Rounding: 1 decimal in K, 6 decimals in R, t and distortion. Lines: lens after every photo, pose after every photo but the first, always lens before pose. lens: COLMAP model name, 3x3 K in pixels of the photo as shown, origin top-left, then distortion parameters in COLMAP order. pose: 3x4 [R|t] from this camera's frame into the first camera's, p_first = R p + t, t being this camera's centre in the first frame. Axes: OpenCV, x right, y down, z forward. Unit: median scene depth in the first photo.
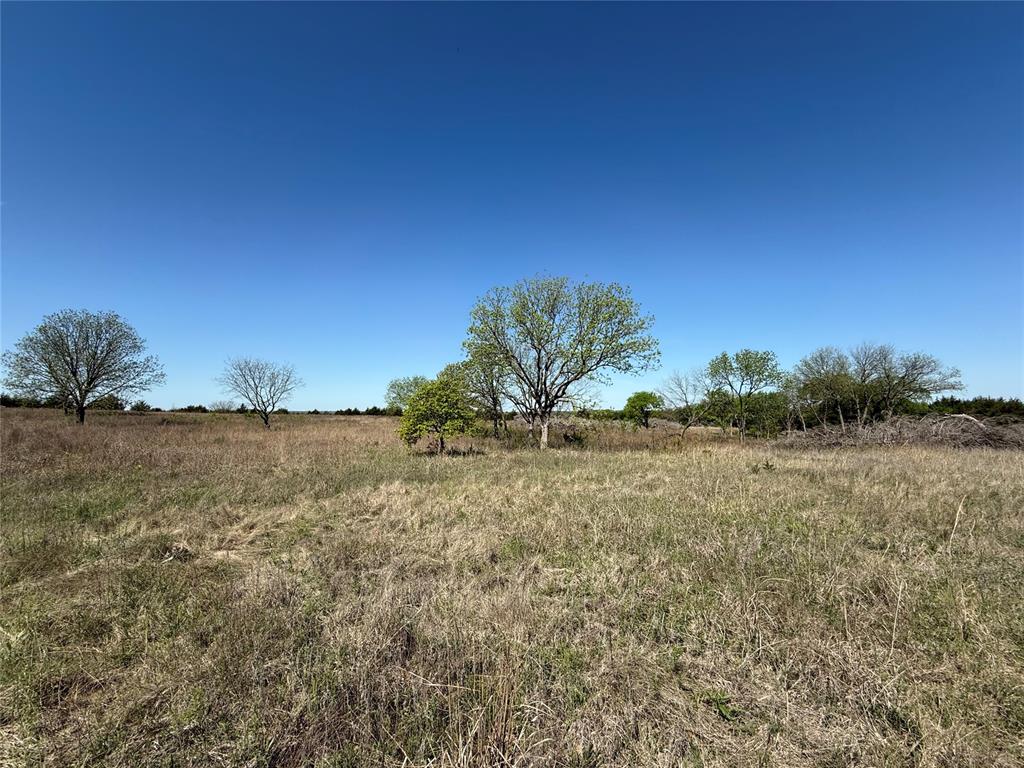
lens RADIAL K [[406.0, 0, 509.7], [0, 406.0, 385.6], [0, 0, 1]] dist [-0.001922, 0.000396]
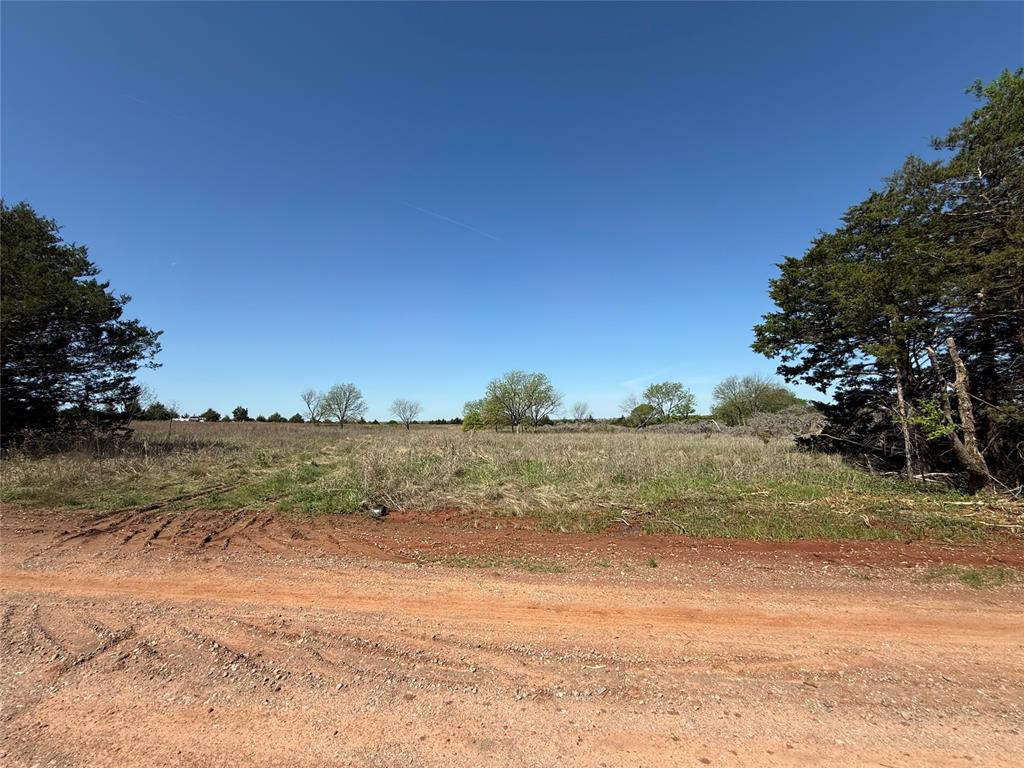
lens RADIAL K [[406.0, 0, 509.7], [0, 406.0, 385.6], [0, 0, 1]] dist [-0.001922, 0.000396]
pose [[0.980698, -0.033734, -0.192596, 0.214314], [0.030215, 0.999319, -0.021181, -0.044262], [0.193179, 0.014953, 0.981050, -0.610621]]
